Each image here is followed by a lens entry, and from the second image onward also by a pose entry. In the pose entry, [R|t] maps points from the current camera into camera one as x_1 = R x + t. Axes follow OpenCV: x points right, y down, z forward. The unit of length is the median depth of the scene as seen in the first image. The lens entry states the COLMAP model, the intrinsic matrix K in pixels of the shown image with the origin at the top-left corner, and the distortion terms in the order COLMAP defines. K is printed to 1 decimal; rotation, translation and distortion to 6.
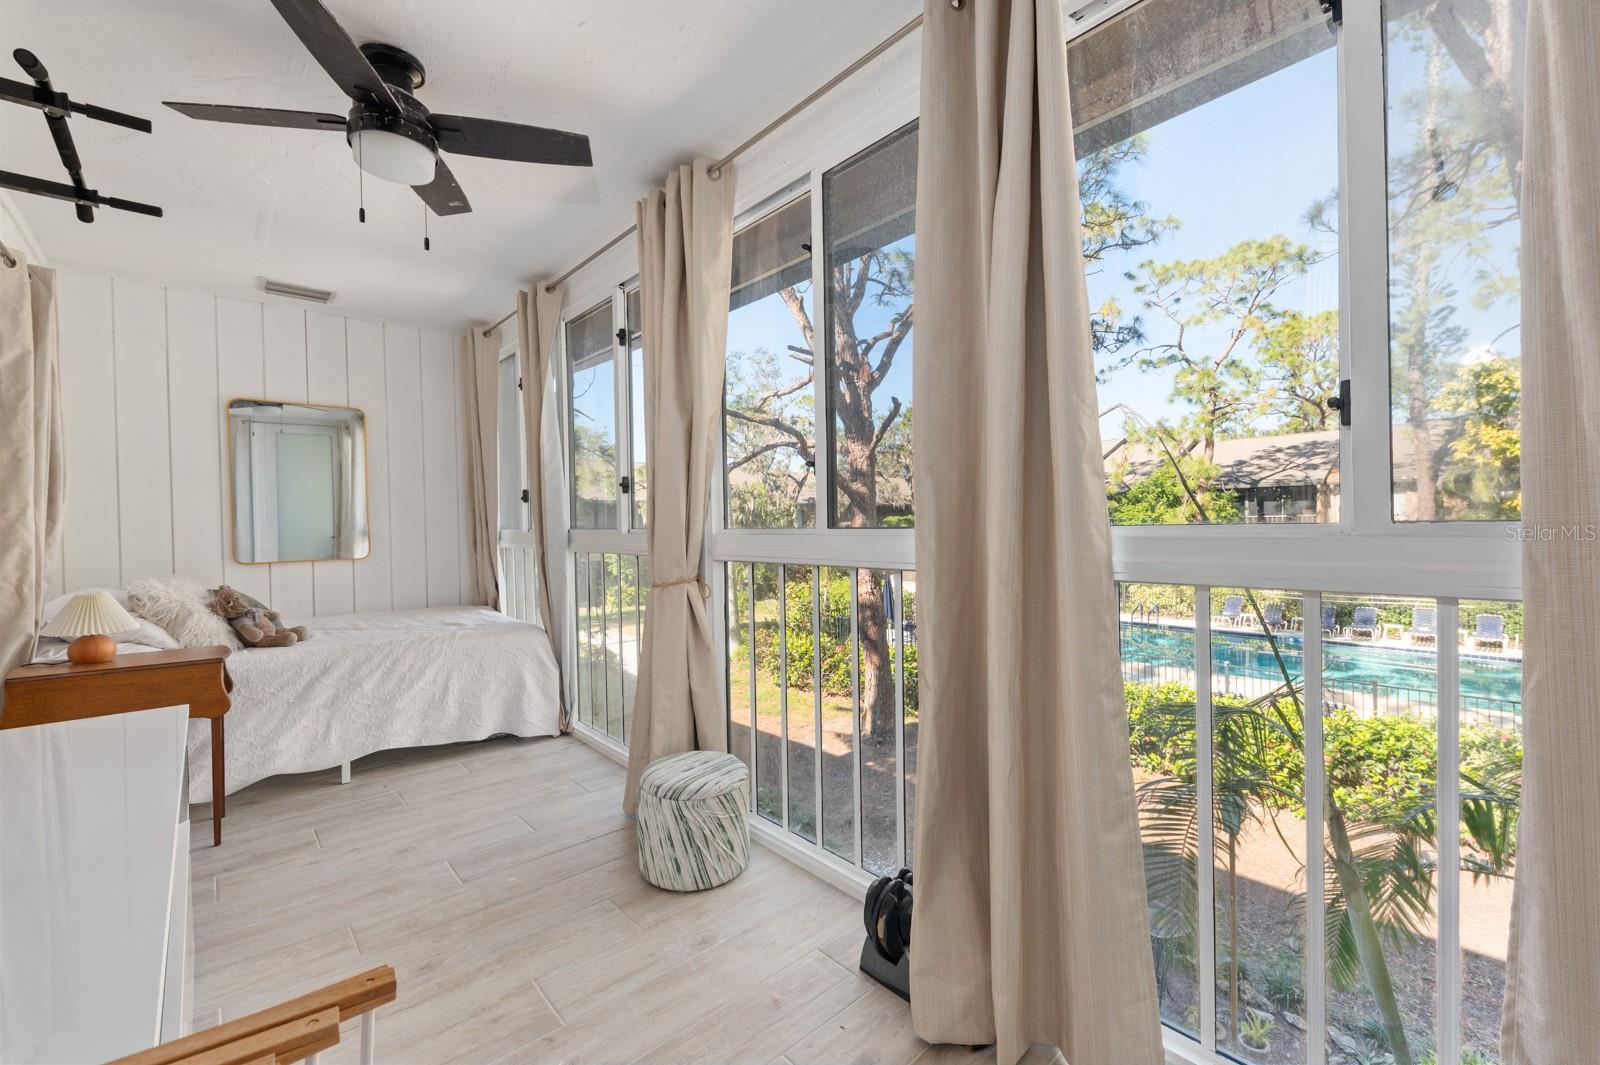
lens RADIAL K [[655.2, 0, 803.3], [0, 655.2, 526.8], [0, 0, 1]] dist [0.000234, 0.000001]
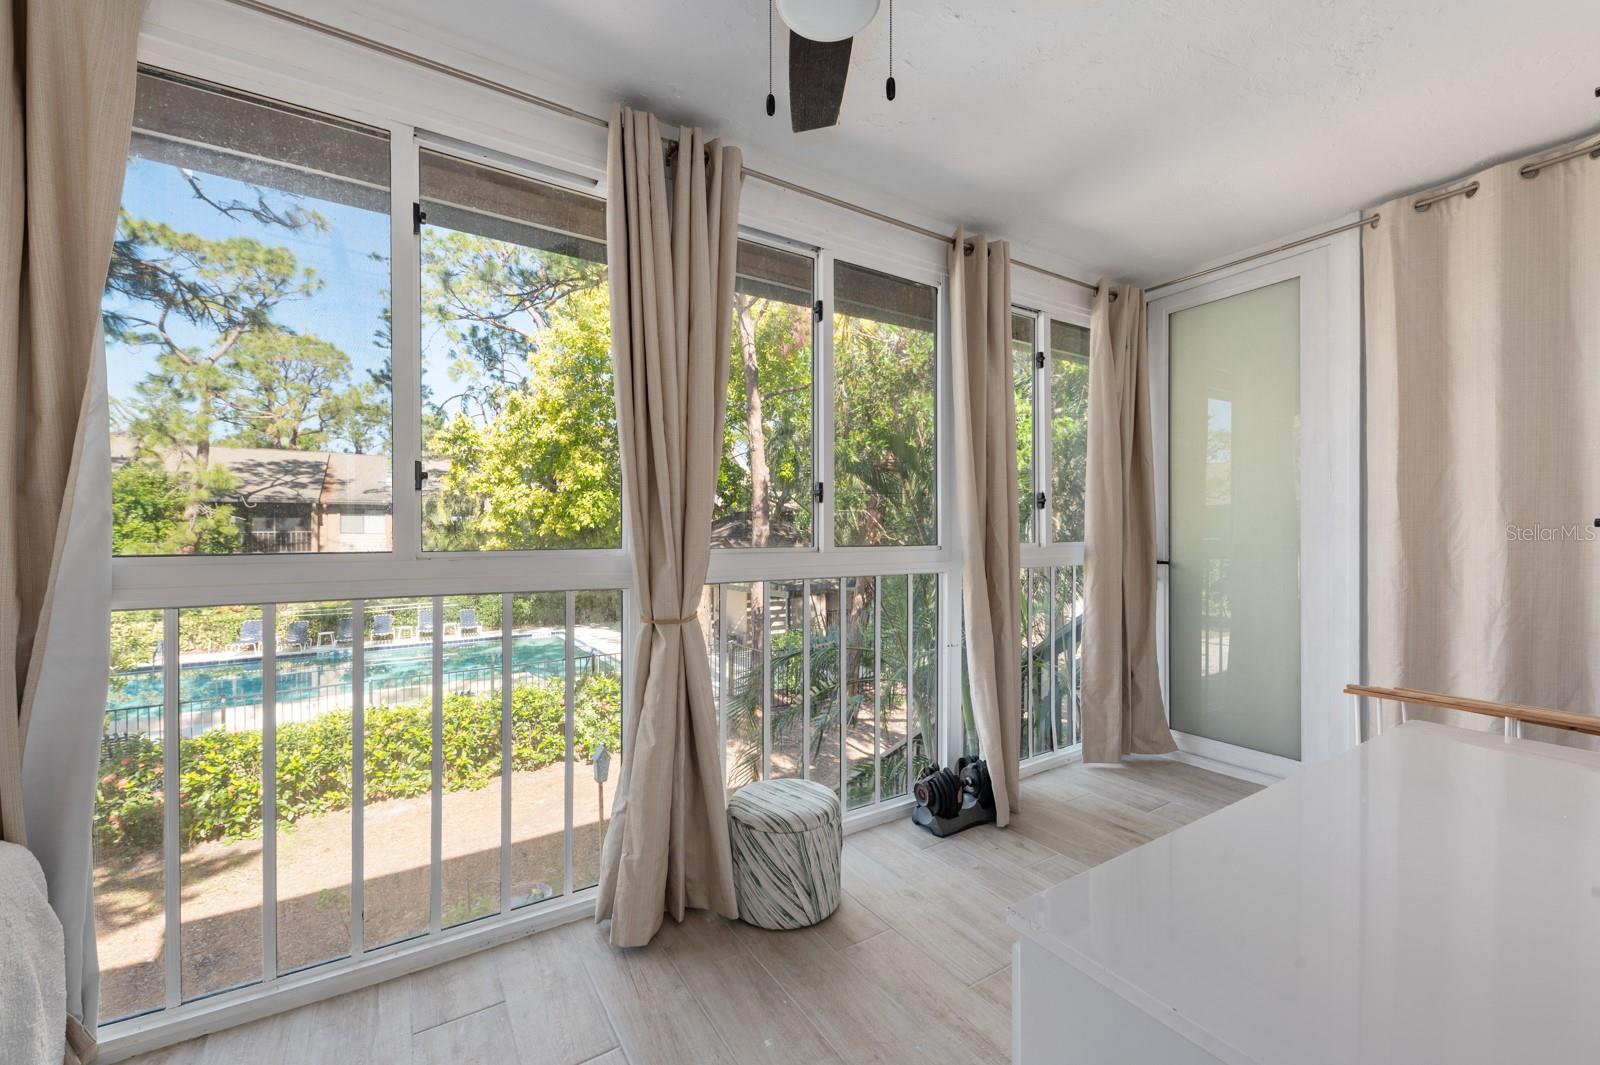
lens RADIAL K [[642.8, 0, 806.4], [0, 642.8, 539.0], [0, 0, 1]] dist [0.002483, 0.000197]
pose [[0.156855, 0.001498, 0.987621, -0.093039], [0.004949, 0.999985, -0.002302, -0.002009], [-0.987609, 0.005249, 0.156845, 0.070619]]
